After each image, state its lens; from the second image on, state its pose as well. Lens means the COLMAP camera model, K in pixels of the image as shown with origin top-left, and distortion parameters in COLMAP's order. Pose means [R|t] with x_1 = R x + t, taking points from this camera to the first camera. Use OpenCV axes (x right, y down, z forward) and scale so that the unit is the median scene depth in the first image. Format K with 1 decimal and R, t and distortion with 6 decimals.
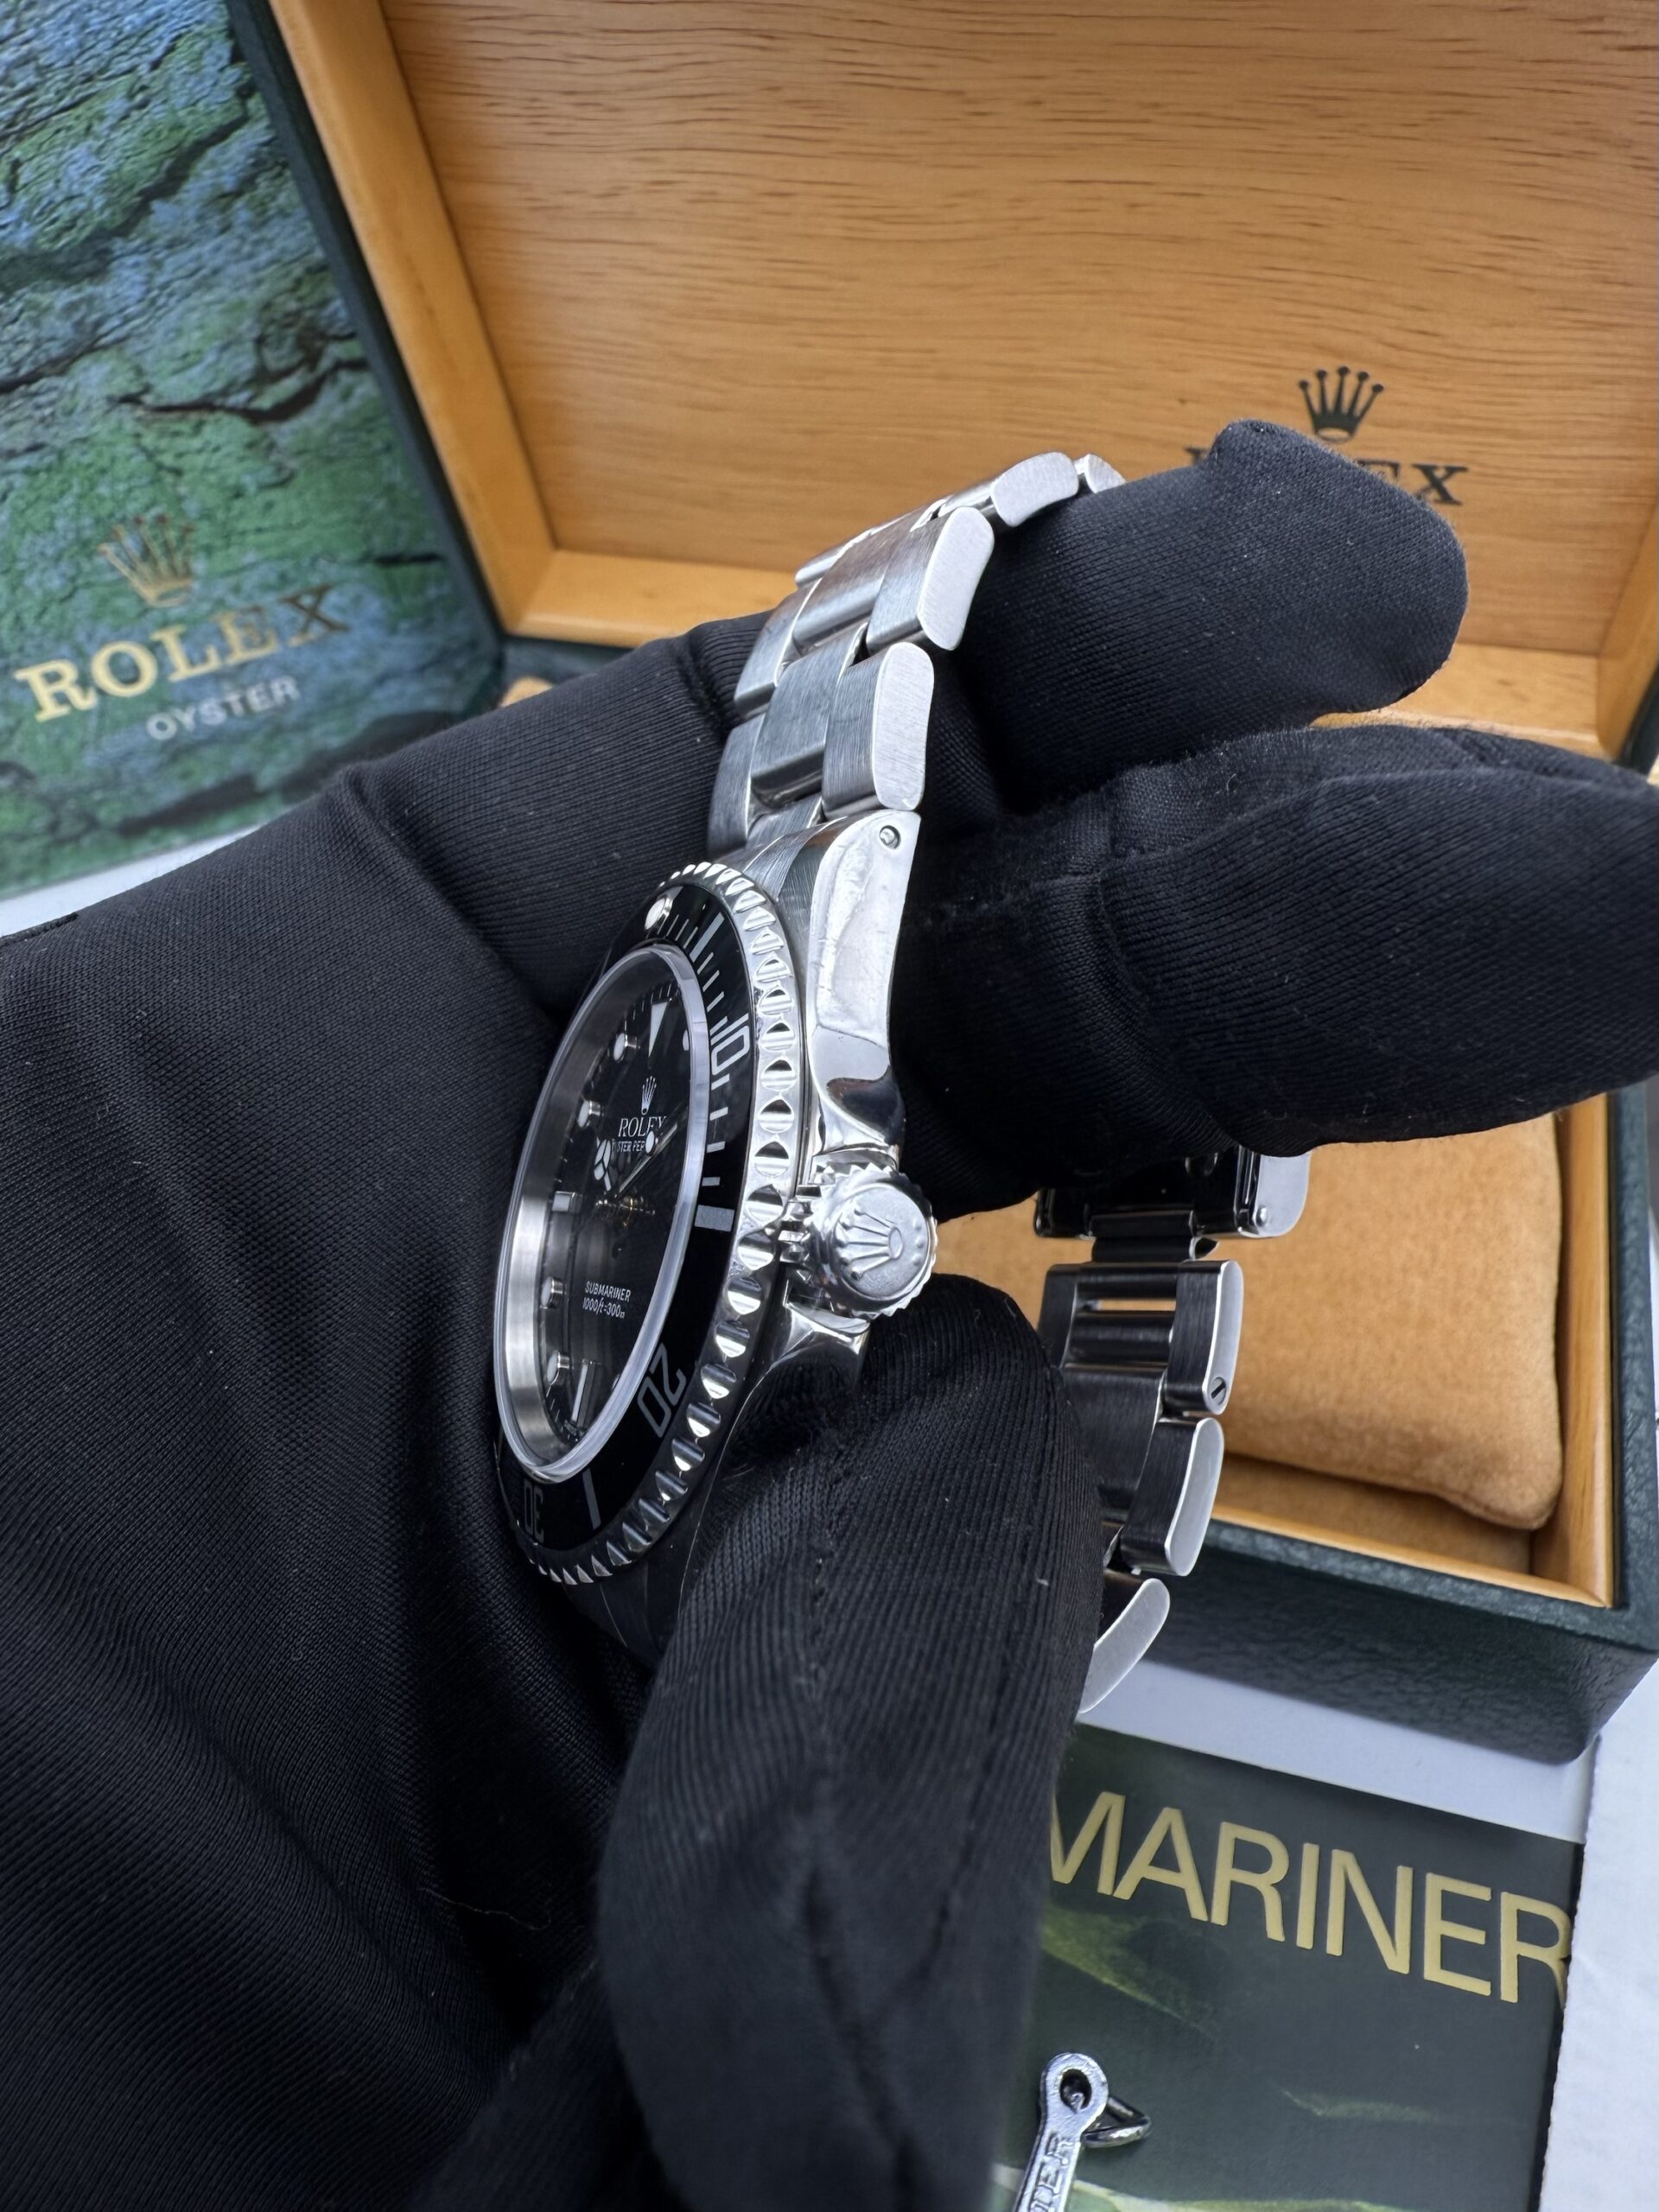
lens RADIAL K [[1718.6, 0, 830.6], [0, 1718.6, 976.5], [0, 0, 1]] dist [-0.005381, 0.010129]
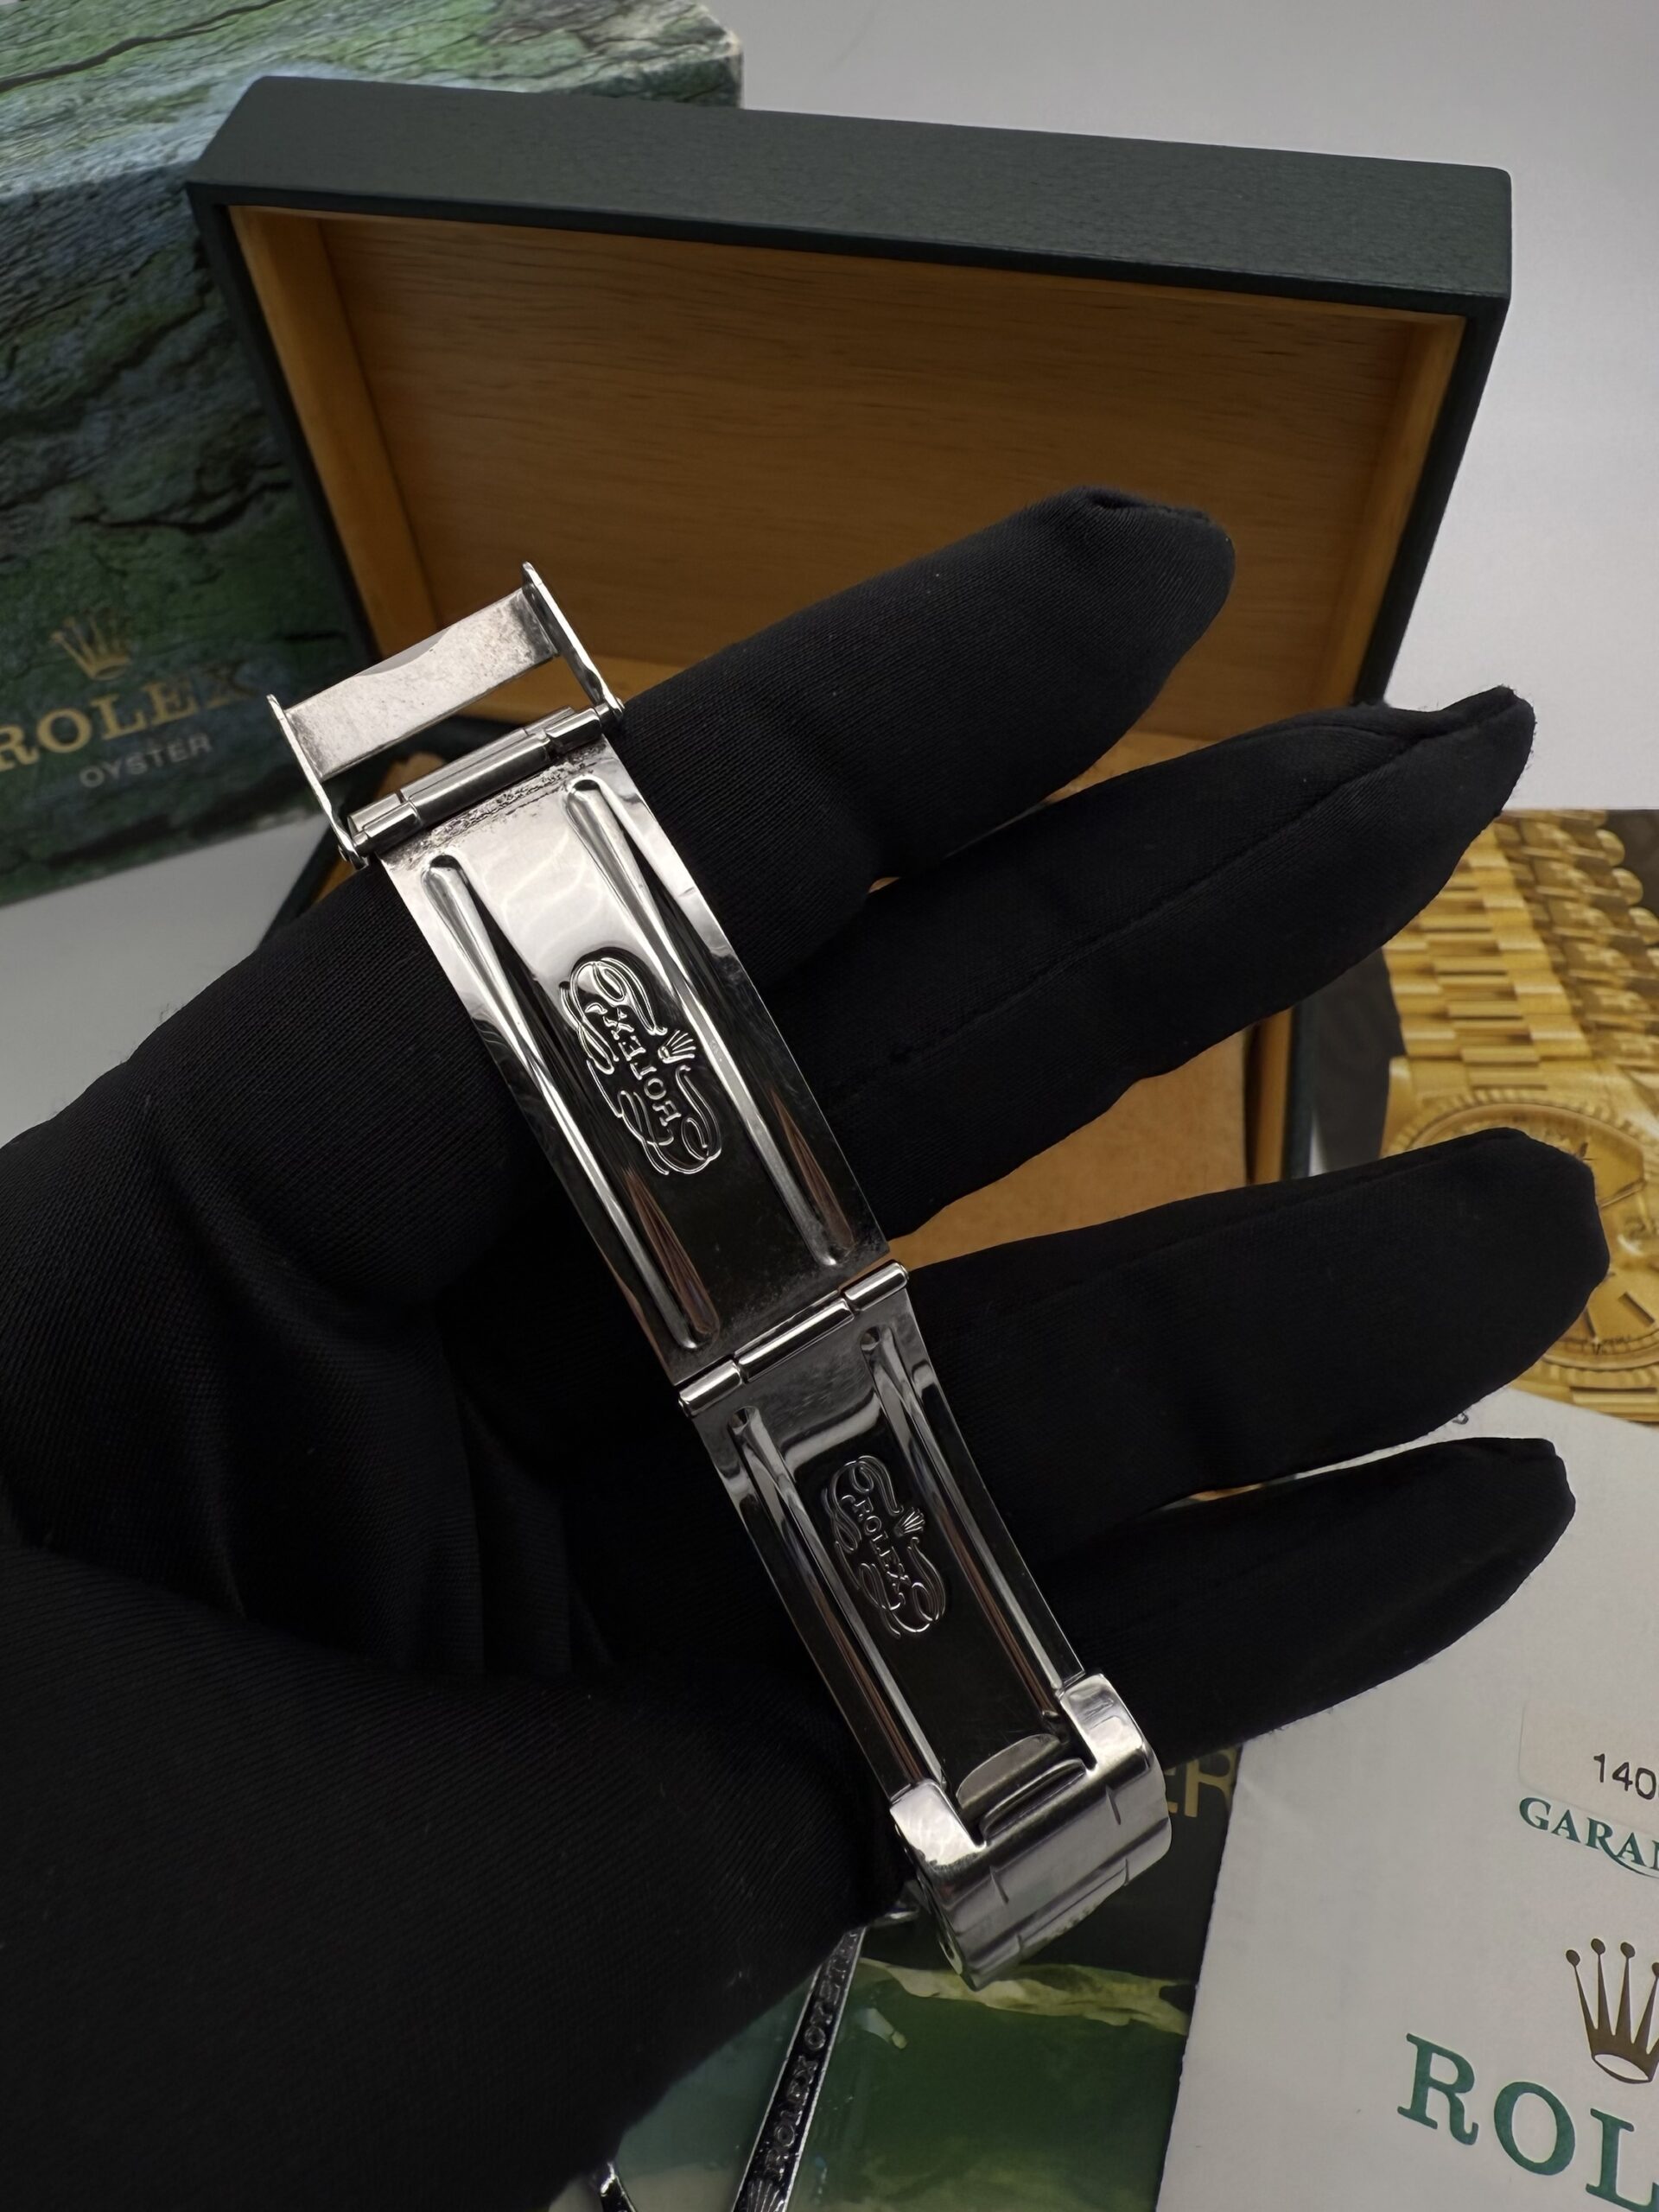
lens RADIAL K [[1866.9, 0, 763.2], [0, 1866.9, 817.1], [0, 0, 1]] dist [-0.001945, 0.004881]
pose [[0.998263, 0.006968, 0.058496, -0.015376], [-0.004307, 0.998956, -0.045488, -0.071480], [-0.058752, 0.045157, 0.997251, -0.305428]]
